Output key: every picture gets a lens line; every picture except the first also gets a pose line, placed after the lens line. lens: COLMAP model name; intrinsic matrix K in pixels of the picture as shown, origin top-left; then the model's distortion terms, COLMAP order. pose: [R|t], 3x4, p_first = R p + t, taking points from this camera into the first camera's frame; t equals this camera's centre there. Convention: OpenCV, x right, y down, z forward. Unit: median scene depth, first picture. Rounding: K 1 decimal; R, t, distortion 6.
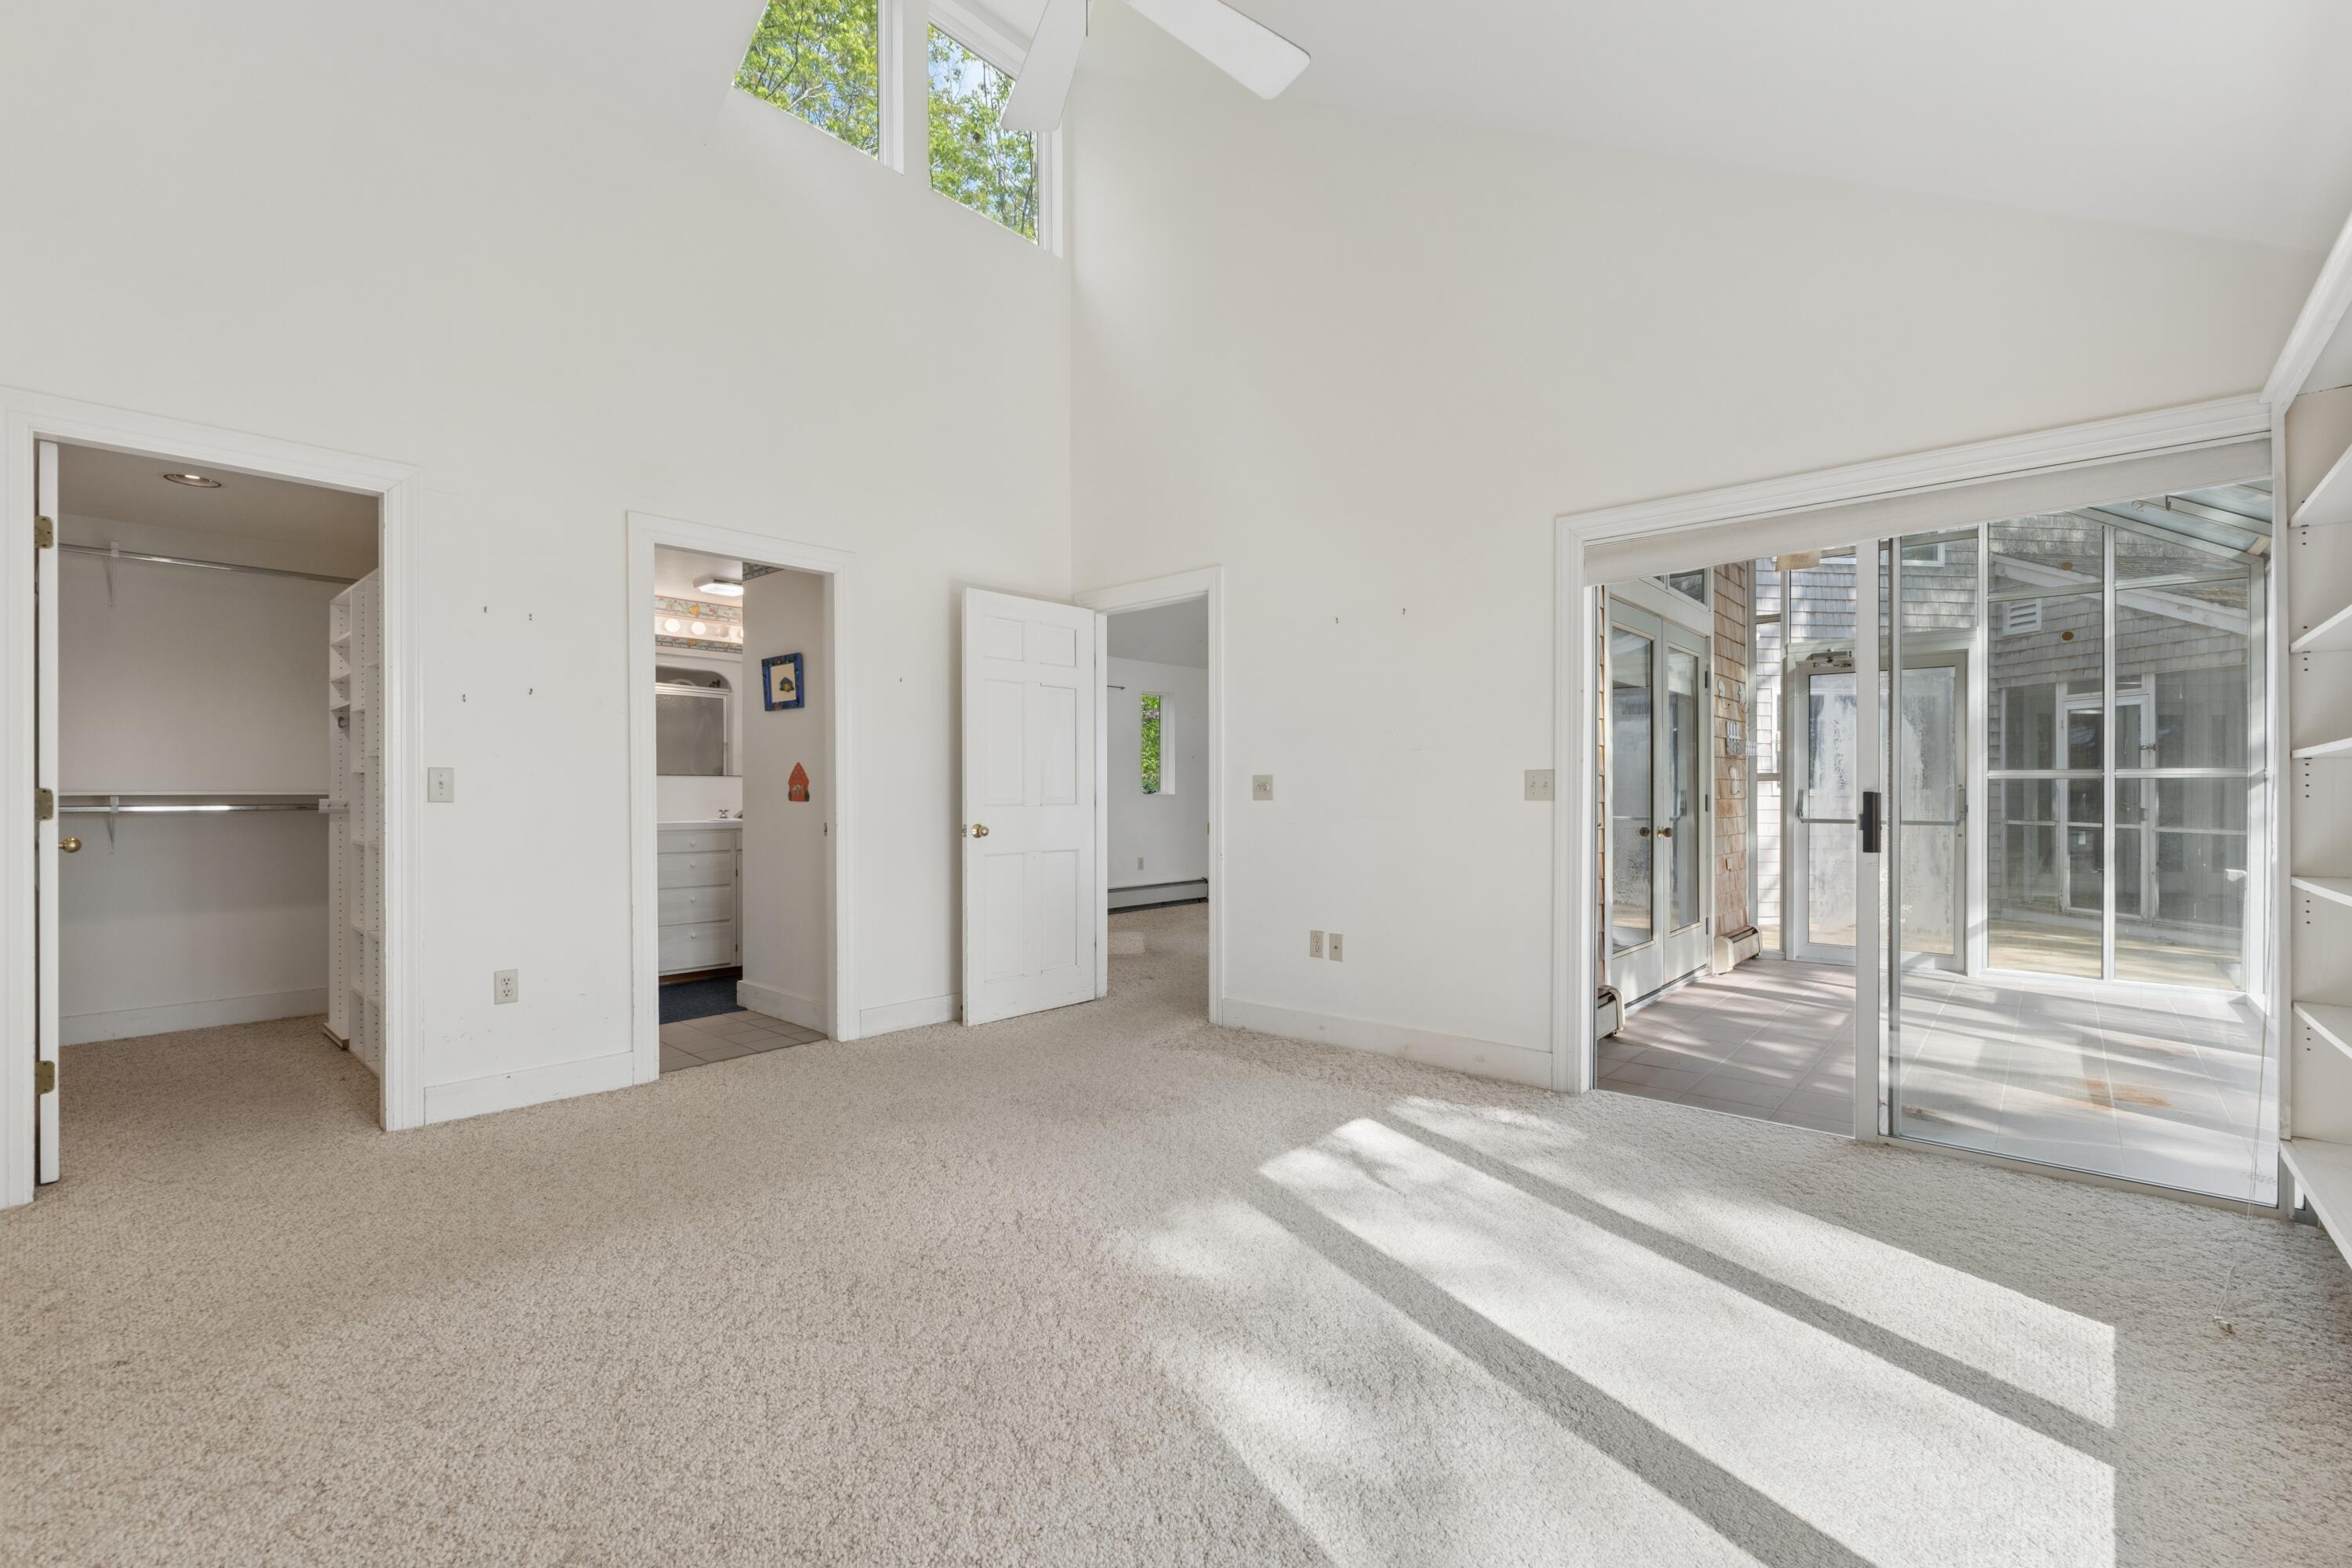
lens RADIAL K [[1005.2, 0, 1162.3], [0, 1005.2, 793.0], [0, 0, 1]] dist [-0.002827, -0.000980]
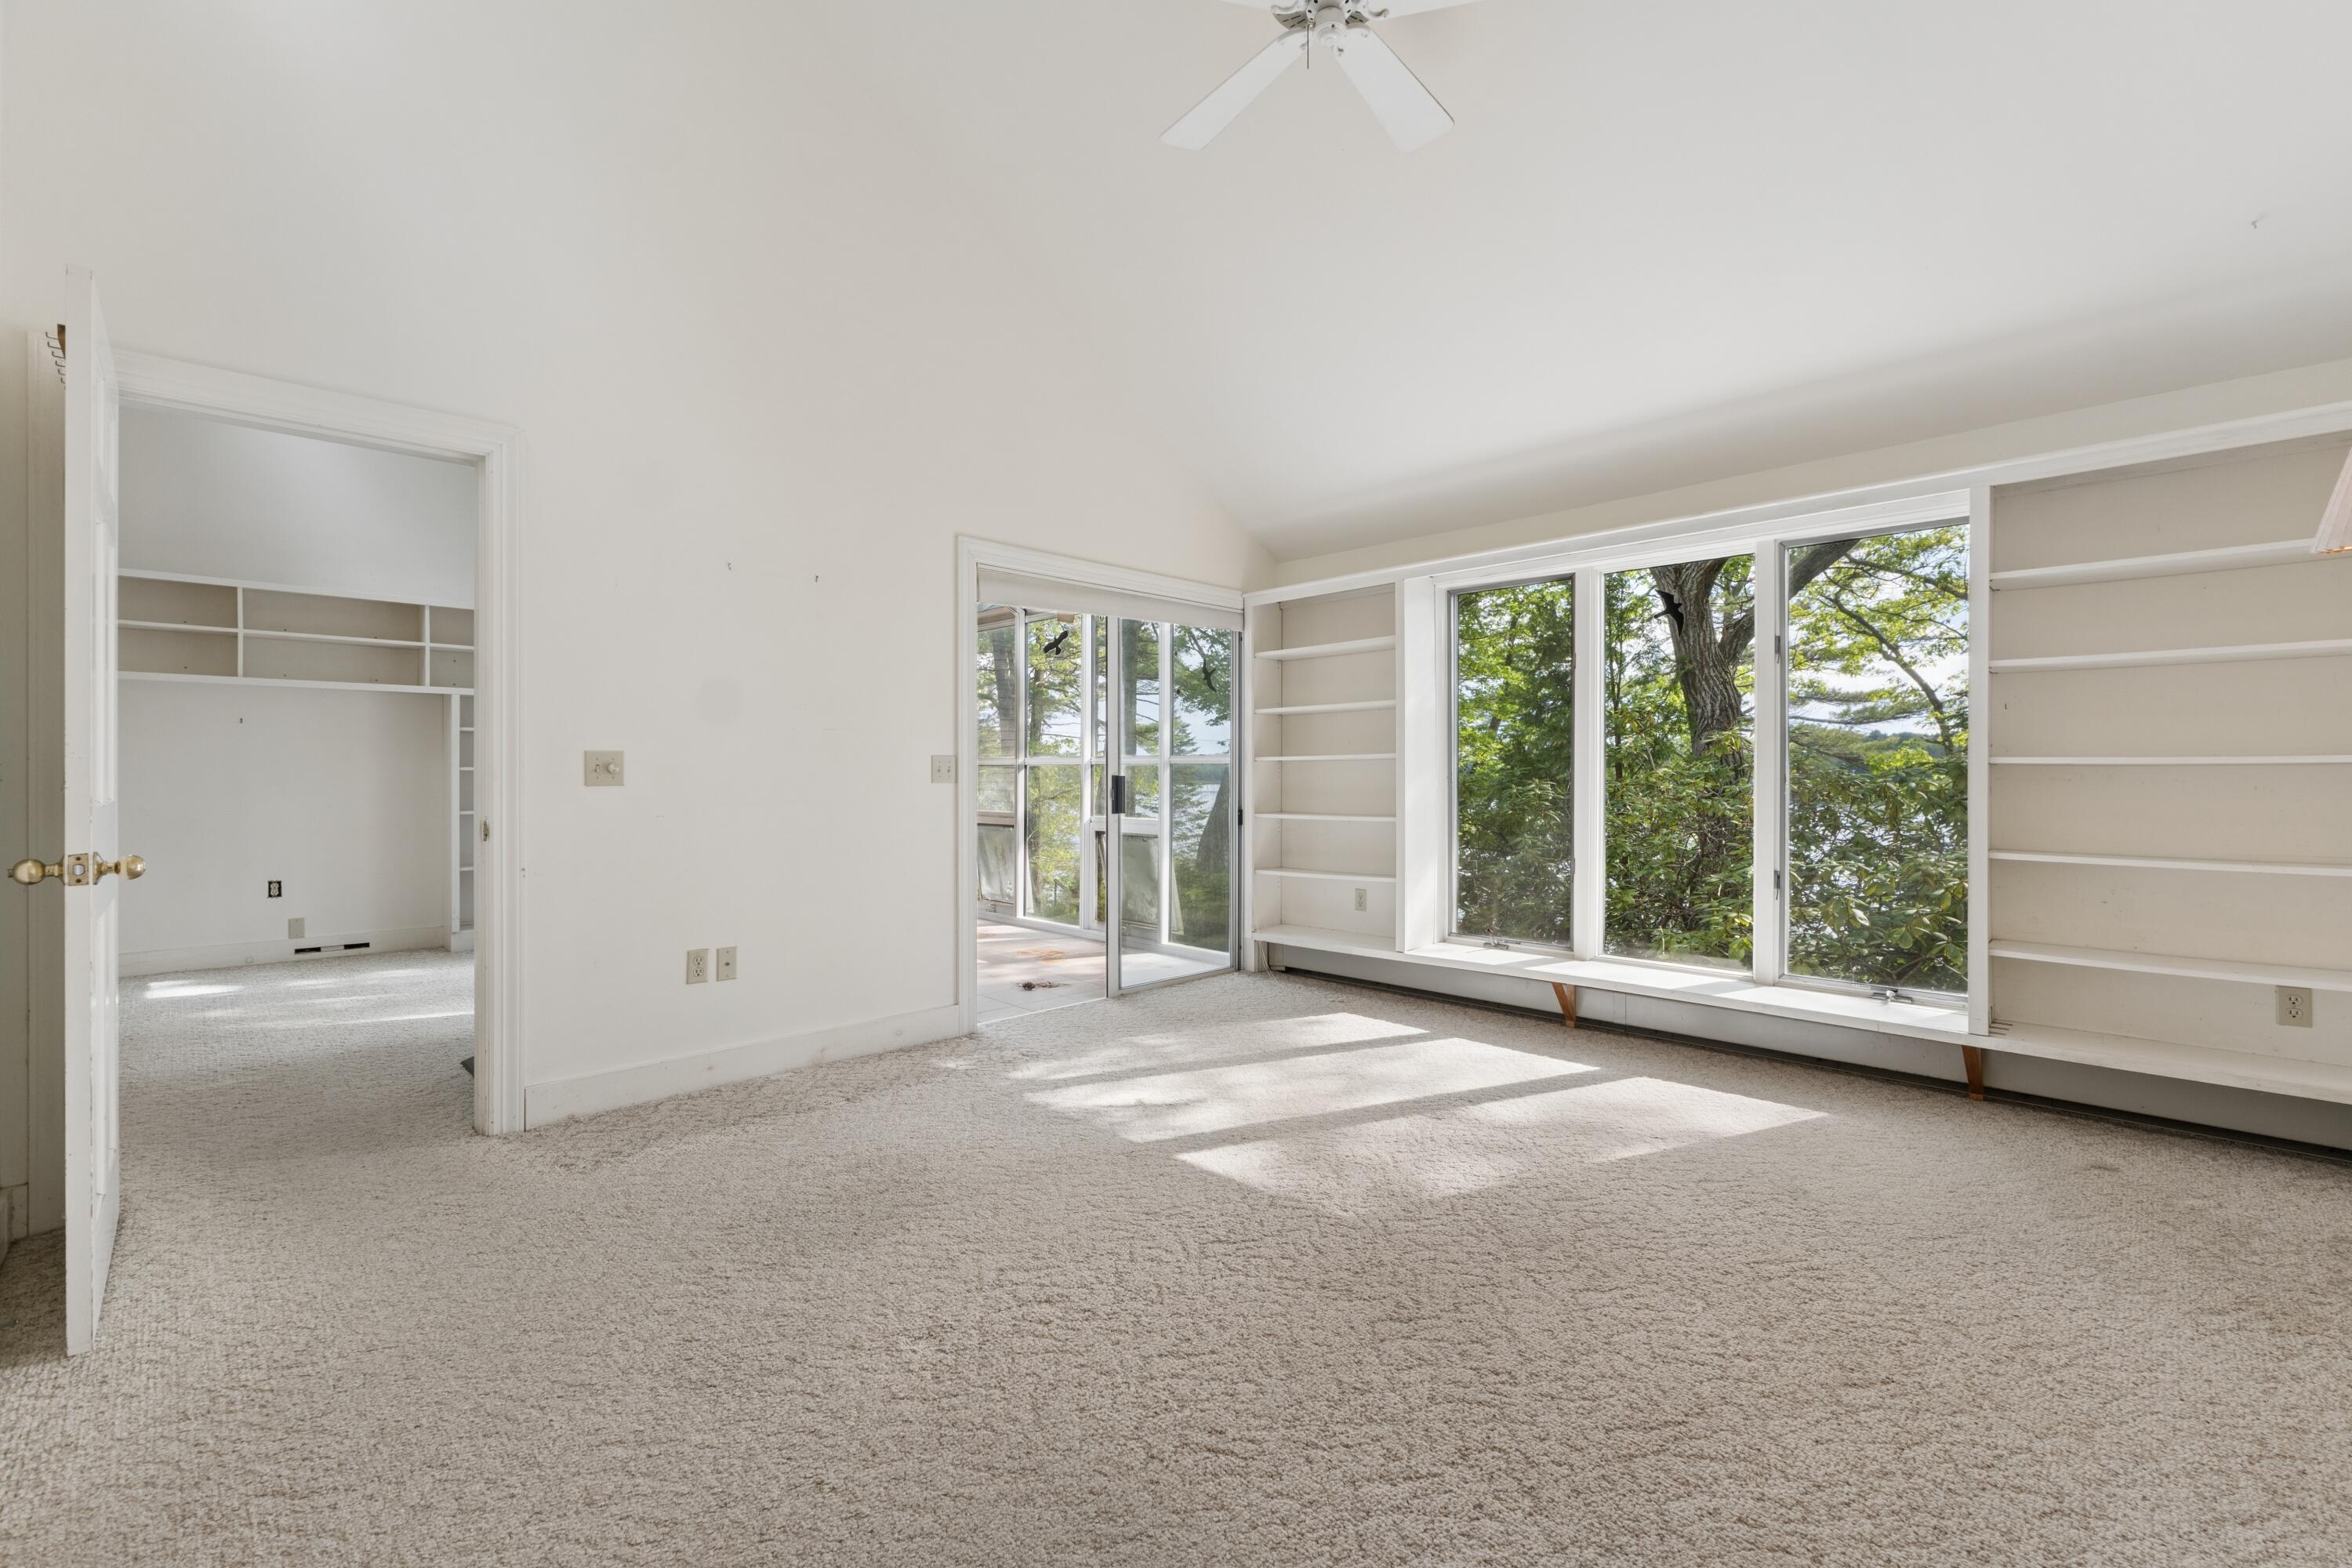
lens RADIAL K [[1005.2, 0, 1173.7], [0, 1005.2, 782.7], [0, 0, 1]] dist [-0.002827, -0.000980]
pose [[0.050792, -0.004505, 0.998699, -0.699380], [-0.000918, 0.999989, 0.004557, 0.001410], [-0.998709, -0.001148, 0.050788, 0.662676]]
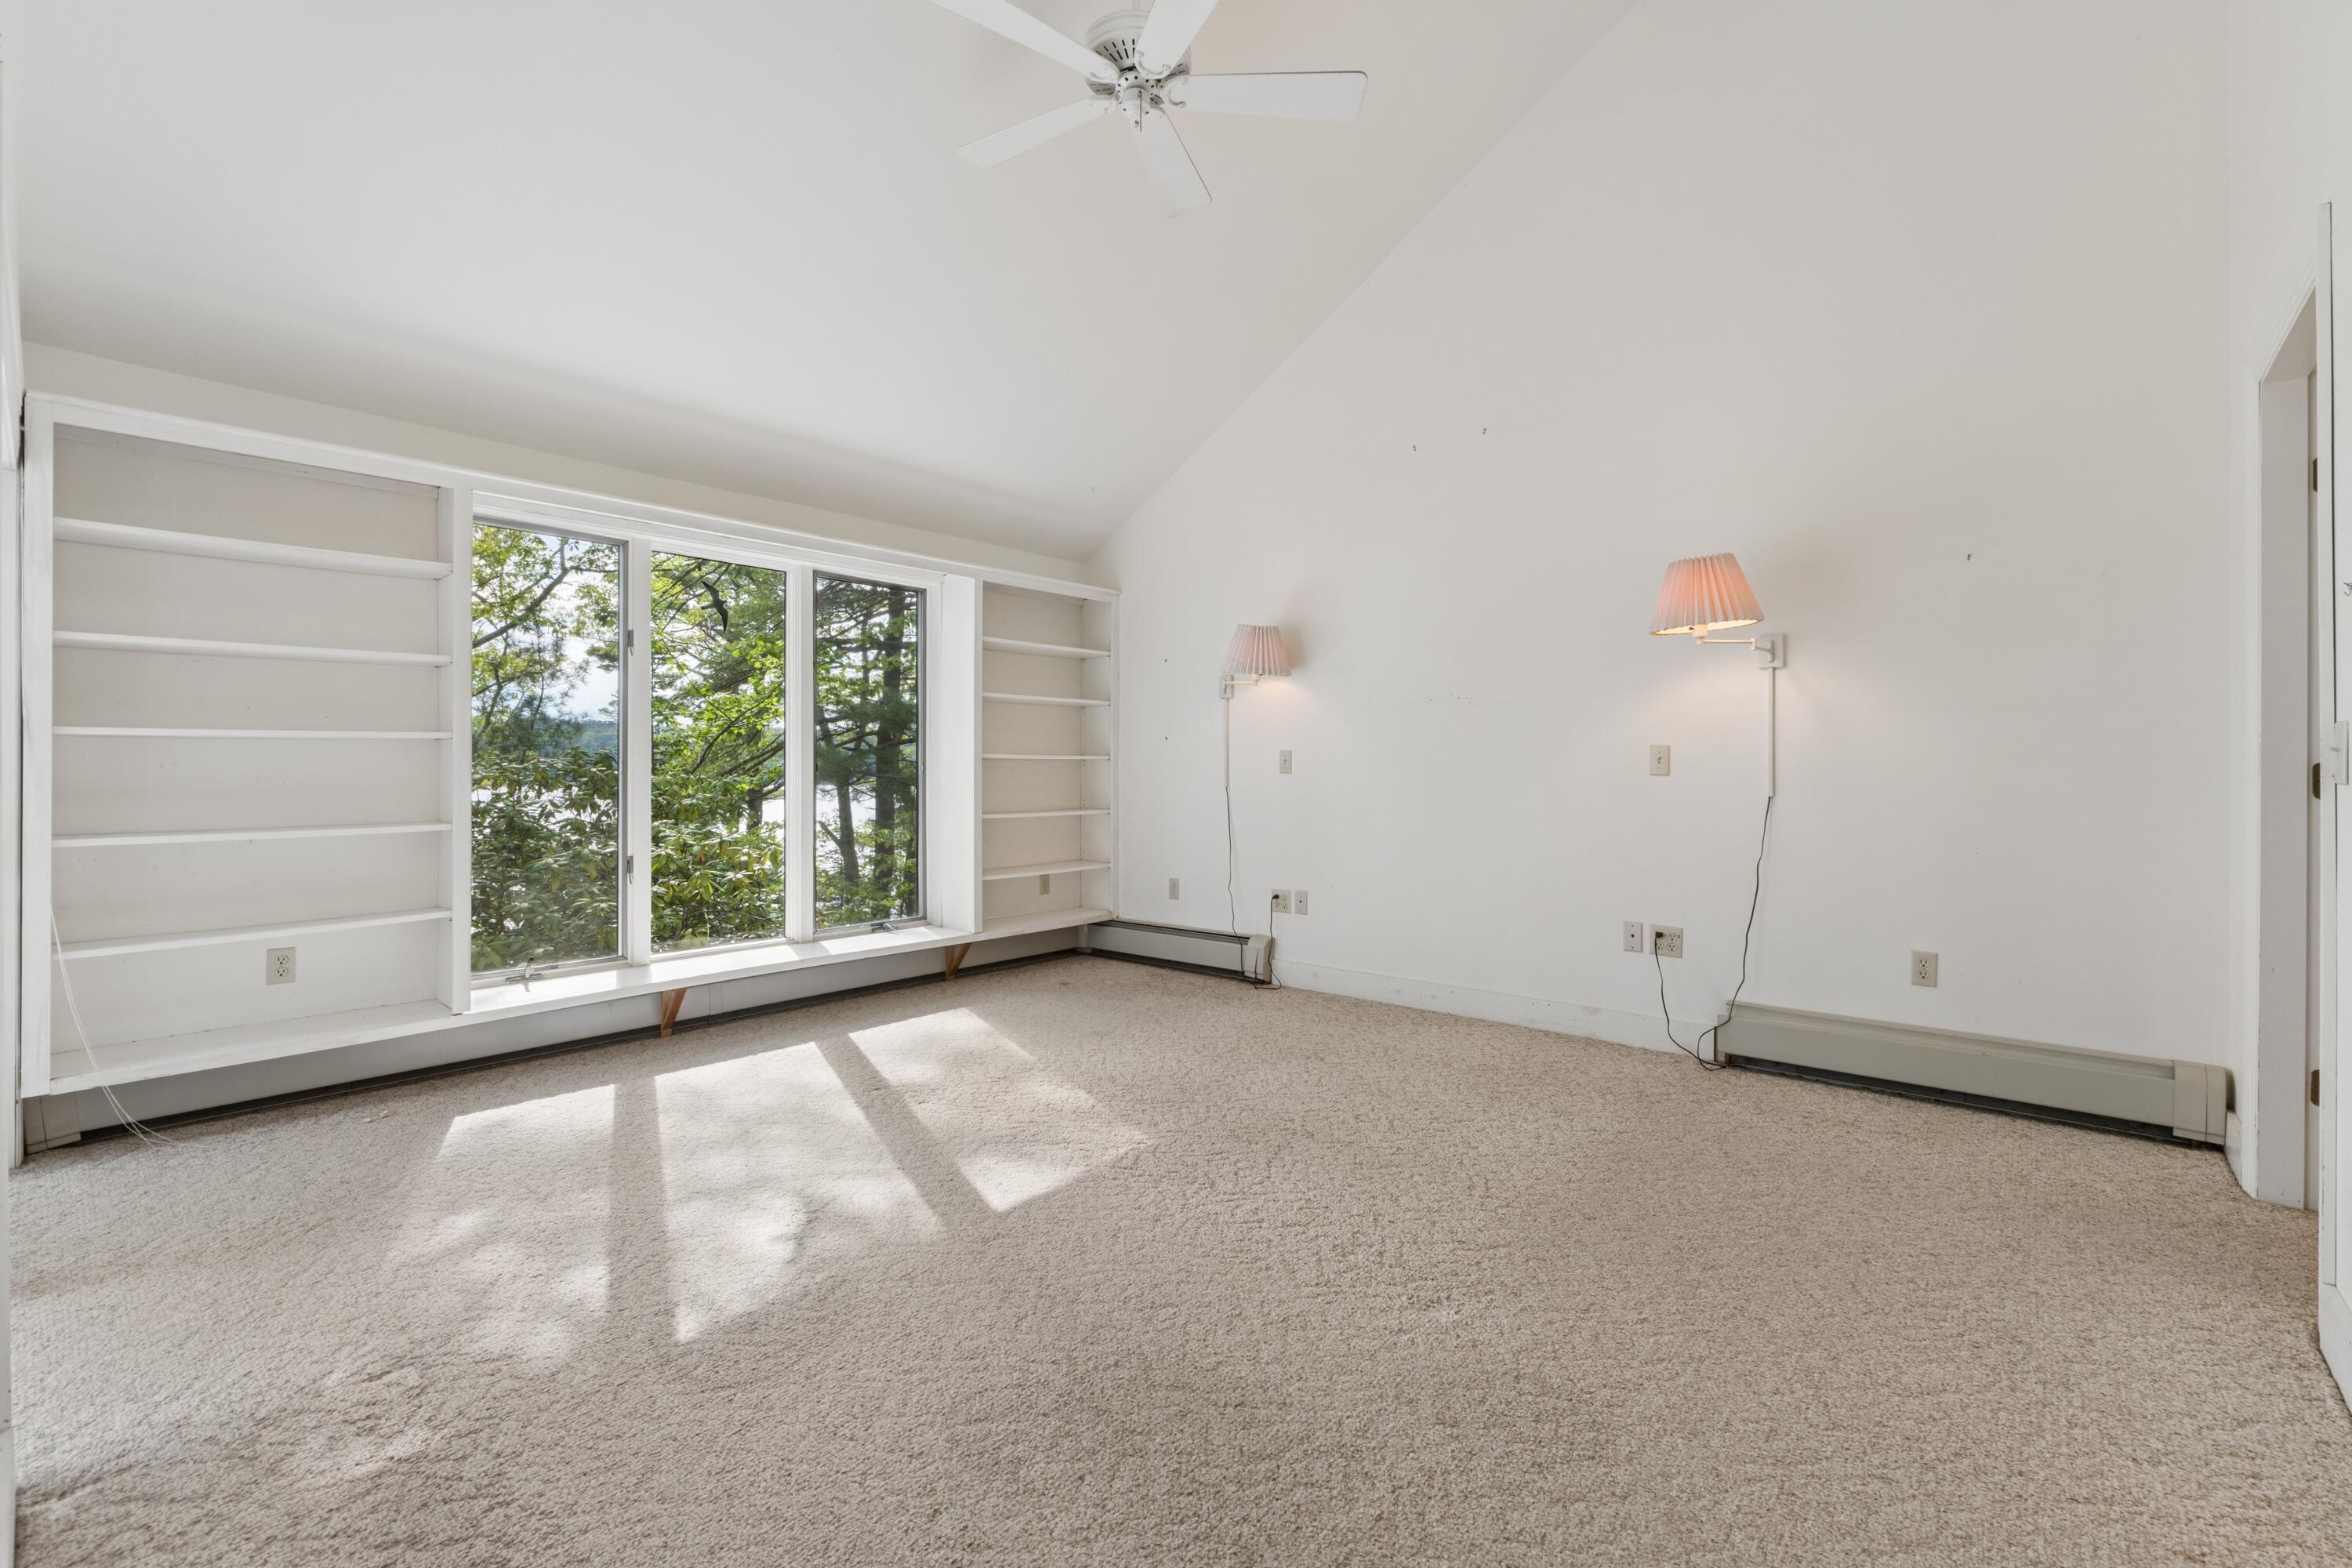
lens RADIAL K [[1005.2, 0, 1171.7], [0, 1005.2, 770.8], [0, 0, 1]] dist [-0.002827, -0.000980]
pose [[-0.999663, 0.003076, -0.025789, -0.052851], [0.003002, 0.999991, 0.002937, 0.003062], [0.025798, 0.002858, -0.999663, 1.328082]]
